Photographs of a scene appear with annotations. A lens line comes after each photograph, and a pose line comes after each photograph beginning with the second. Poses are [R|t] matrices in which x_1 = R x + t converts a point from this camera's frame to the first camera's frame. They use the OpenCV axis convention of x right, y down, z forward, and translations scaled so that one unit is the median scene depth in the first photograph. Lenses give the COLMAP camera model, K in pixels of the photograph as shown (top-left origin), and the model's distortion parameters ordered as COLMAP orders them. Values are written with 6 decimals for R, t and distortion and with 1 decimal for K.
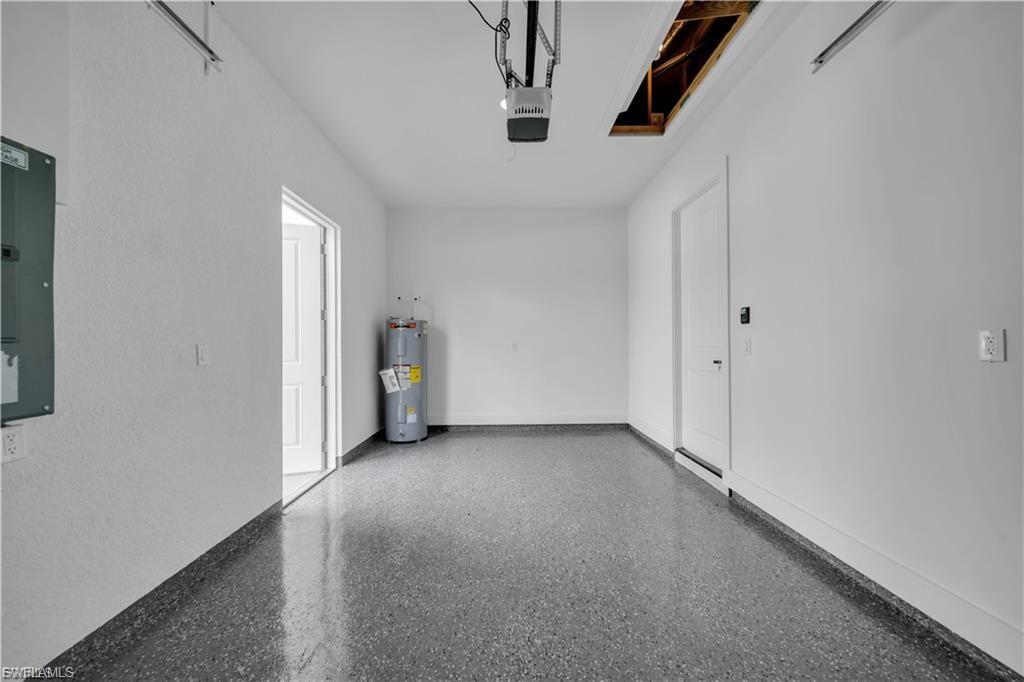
lens RADIAL K [[353.5, 0, 508.7], [0, 353.5, 342.7], [0, 0, 1]] dist [0.000252, -0.000042]
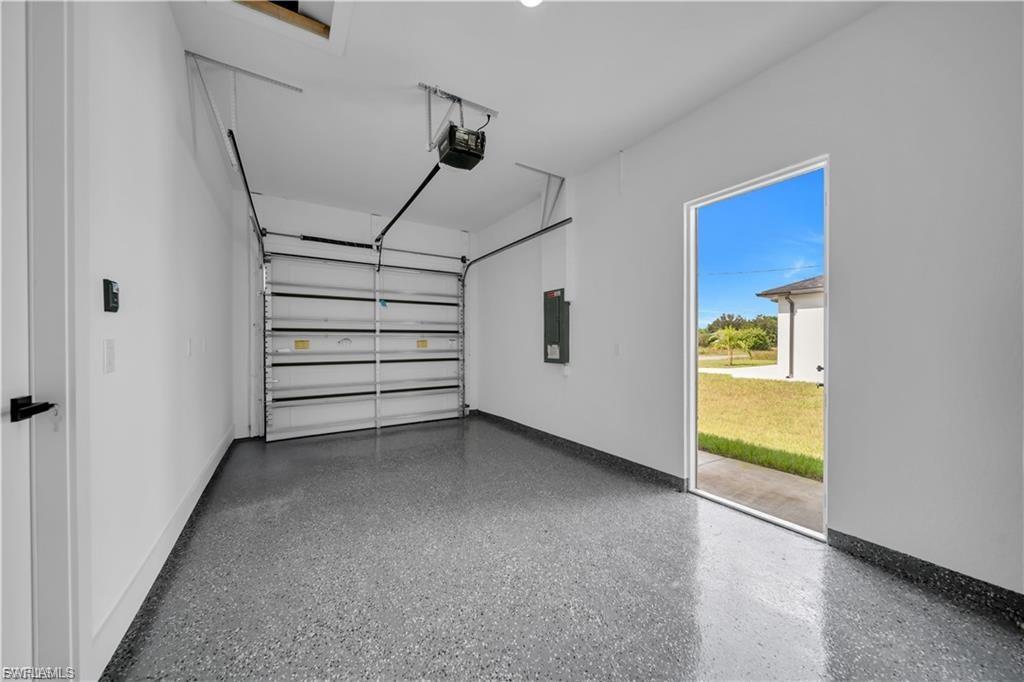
lens RADIAL K [[353.5, 0, 508.7], [0, 353.5, 342.7], [0, 0, 1]] dist [0.000252, -0.000042]
pose [[-0.855812, 0.009056, -0.517209, 0.492539], [0.009754, 0.999951, 0.001369, -0.004487], [0.517196, -0.003874, -0.855858, 1.948424]]
